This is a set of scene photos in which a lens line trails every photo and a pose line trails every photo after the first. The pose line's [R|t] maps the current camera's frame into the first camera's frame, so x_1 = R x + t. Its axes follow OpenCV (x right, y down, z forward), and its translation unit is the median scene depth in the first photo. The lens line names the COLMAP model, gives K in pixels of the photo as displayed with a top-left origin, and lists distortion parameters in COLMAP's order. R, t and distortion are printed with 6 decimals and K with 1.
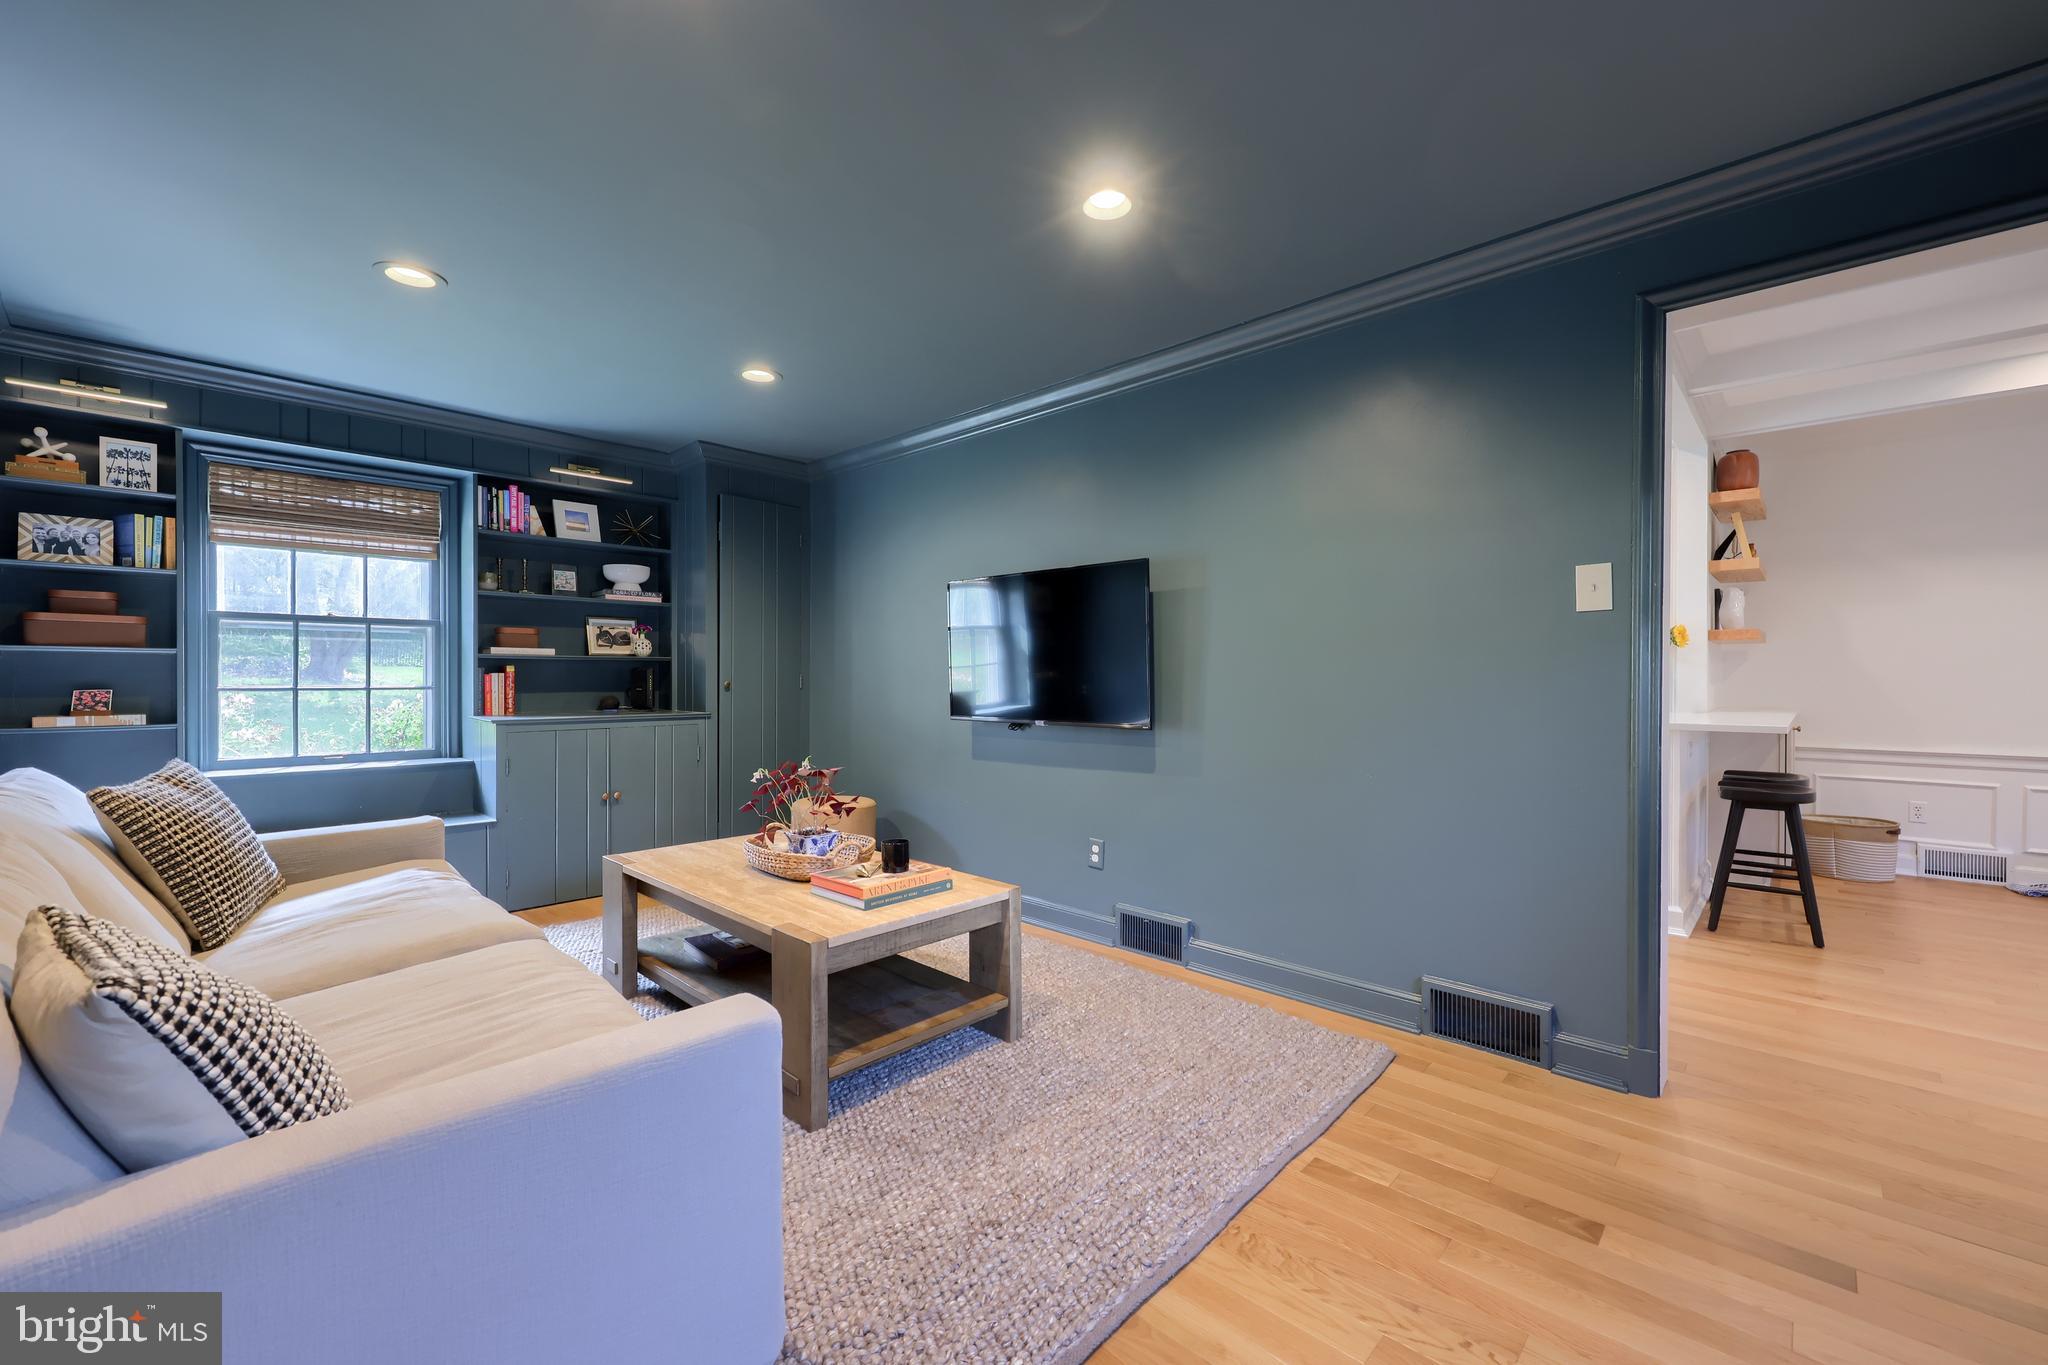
lens RADIAL K [[840.8, 0, 1012.4], [0, 840.8, 681.1], [0, 0, 1]] dist [-0.000933, 0.002017]
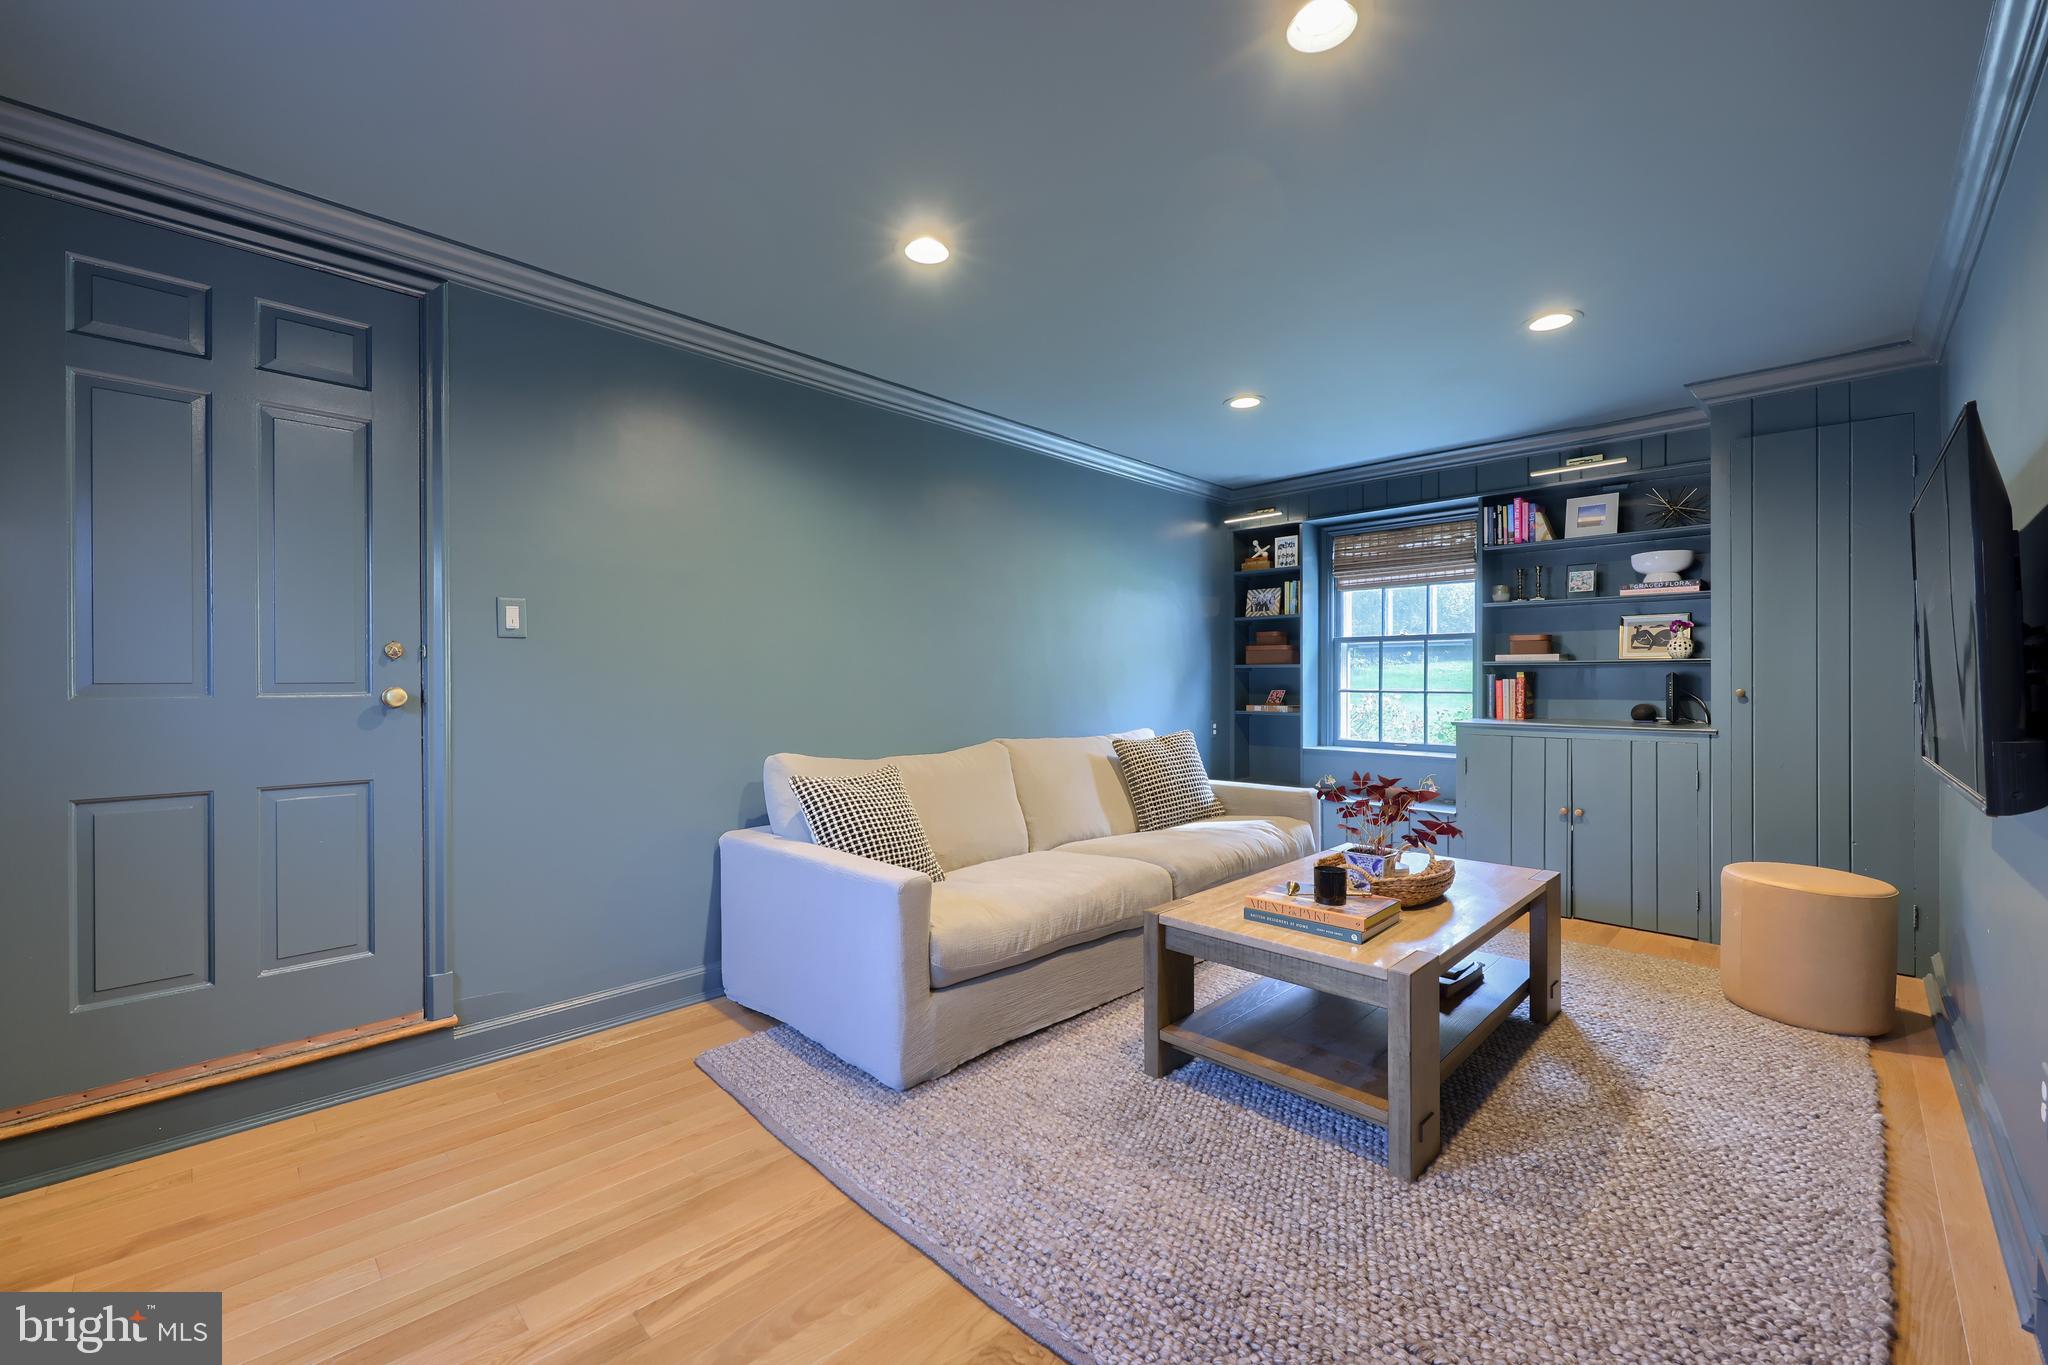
lens RADIAL K [[840.8, 0, 1024.1], [0, 840.8, 679.4], [0, 0, 1]] dist [-0.000933, 0.002017]
pose [[-0.020515, -0.001508, -0.999788, 0.463423], [-0.005974, 0.999981, -0.001385, -0.004347], [0.999772, 0.005944, -0.020524, 0.423945]]
